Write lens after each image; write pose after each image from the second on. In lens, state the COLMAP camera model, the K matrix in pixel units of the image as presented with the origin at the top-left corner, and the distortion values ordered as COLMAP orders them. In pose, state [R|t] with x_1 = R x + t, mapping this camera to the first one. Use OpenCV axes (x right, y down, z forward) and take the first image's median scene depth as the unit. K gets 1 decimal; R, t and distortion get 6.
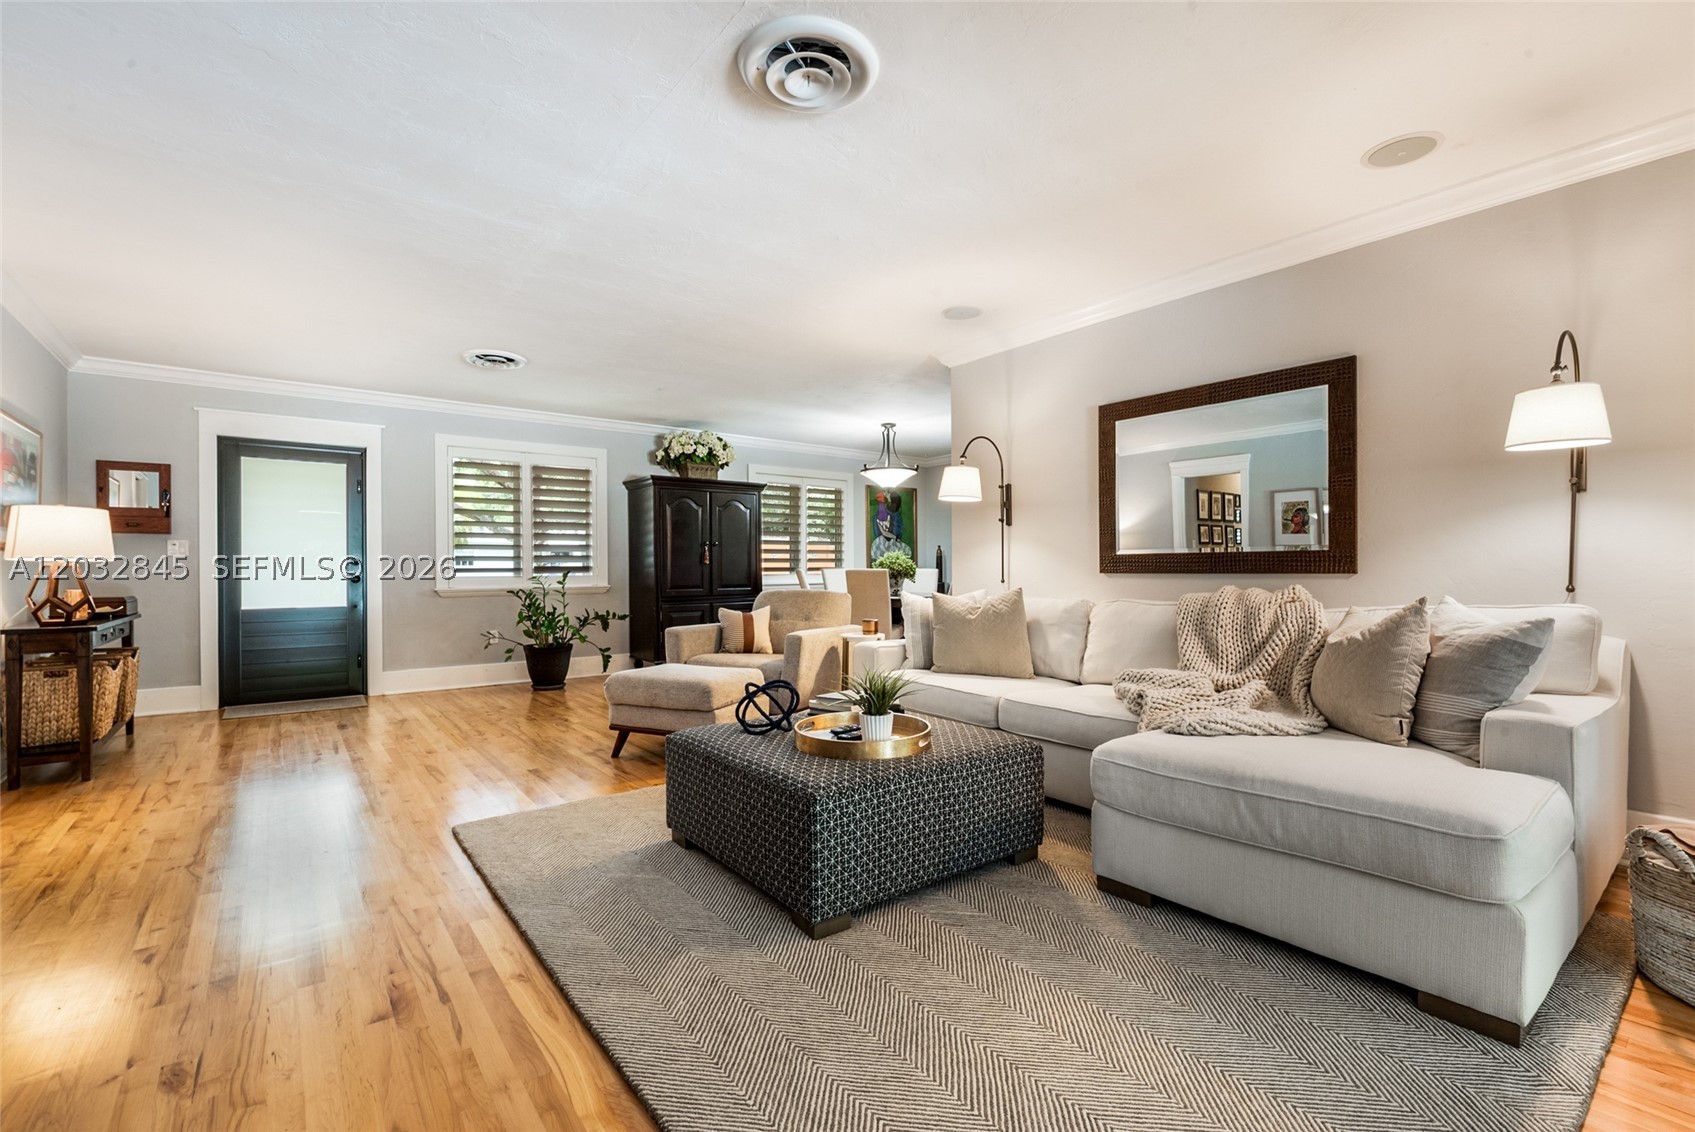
lens RADIAL K [[742.2, 0, 848.4], [0, 742.2, 566.8], [0, 0, 1]] dist [0.000807, 0.000172]
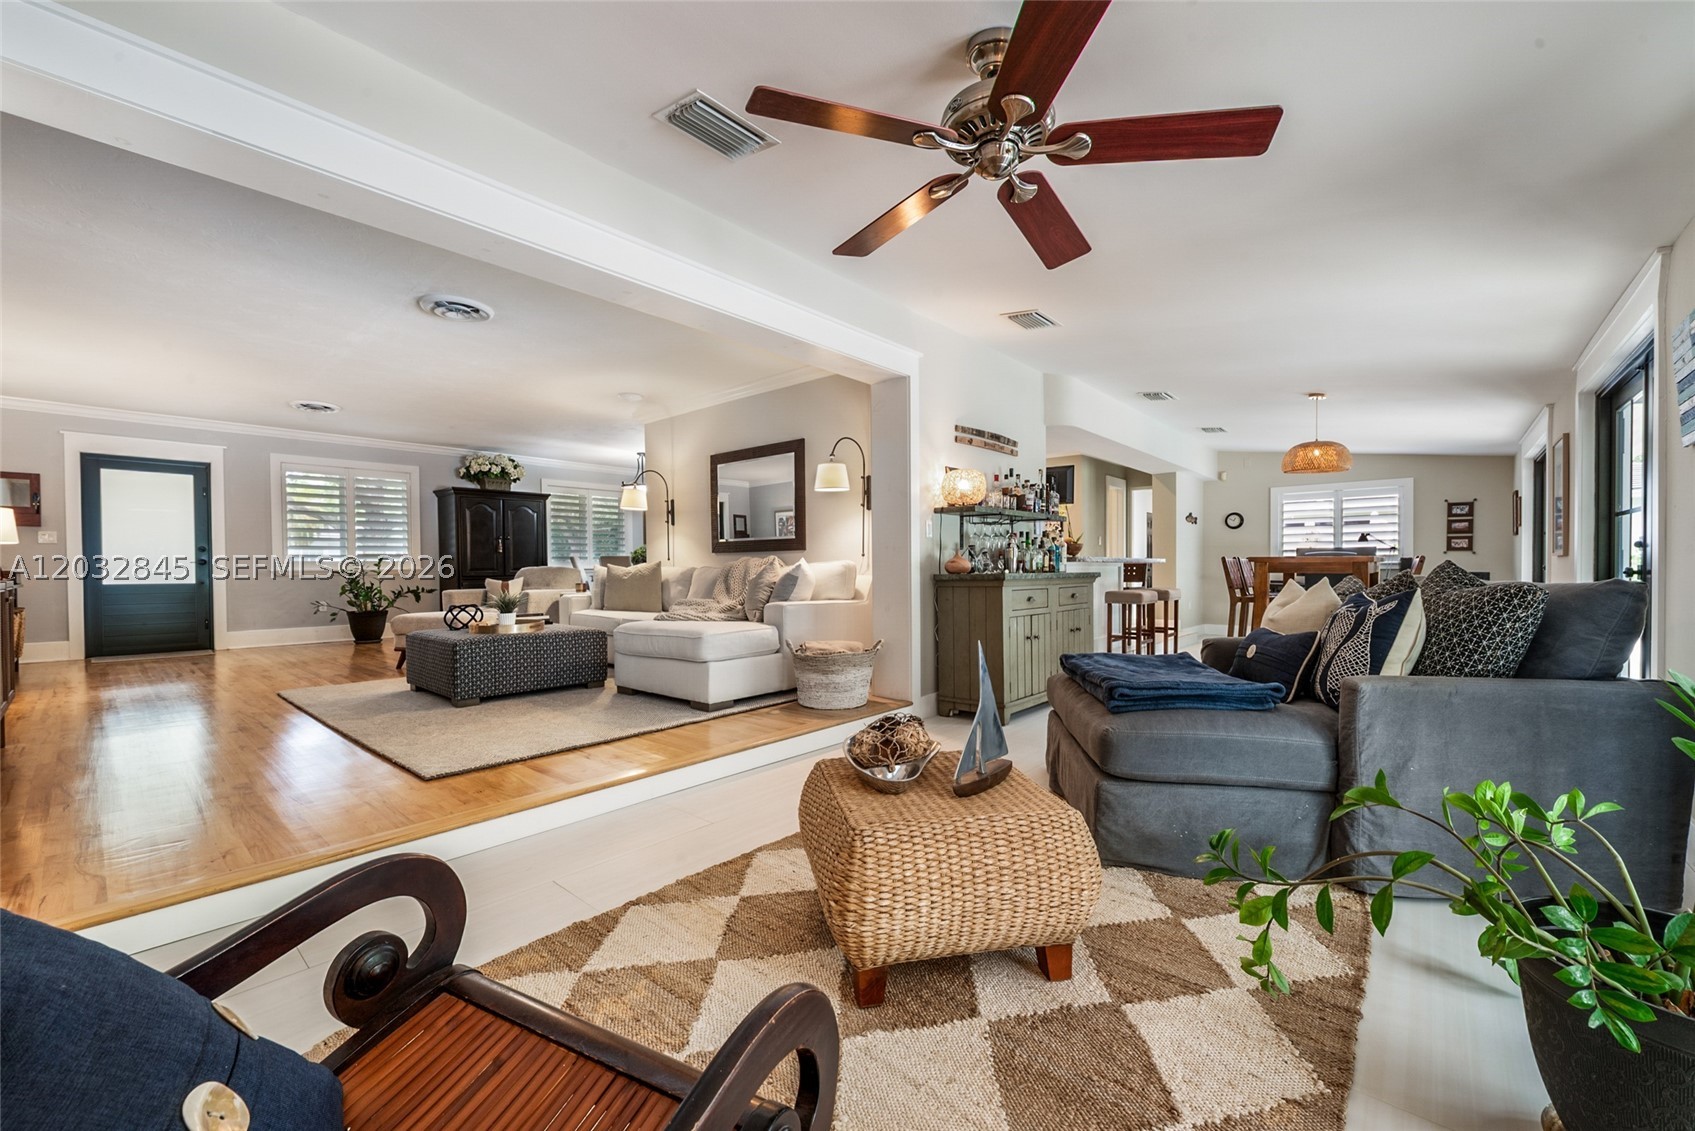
lens RADIAL K [[678.6, 0, 848.3], [0, 678.6, 570.9], [0, 0, 1]] dist [0.000888, -0.000286]
pose [[0.982365, -0.004476, 0.186921, 0.239945], [0.003229, 0.999970, 0.006978, 0.027064], [-0.186947, -0.006252, 0.982350, -0.403506]]
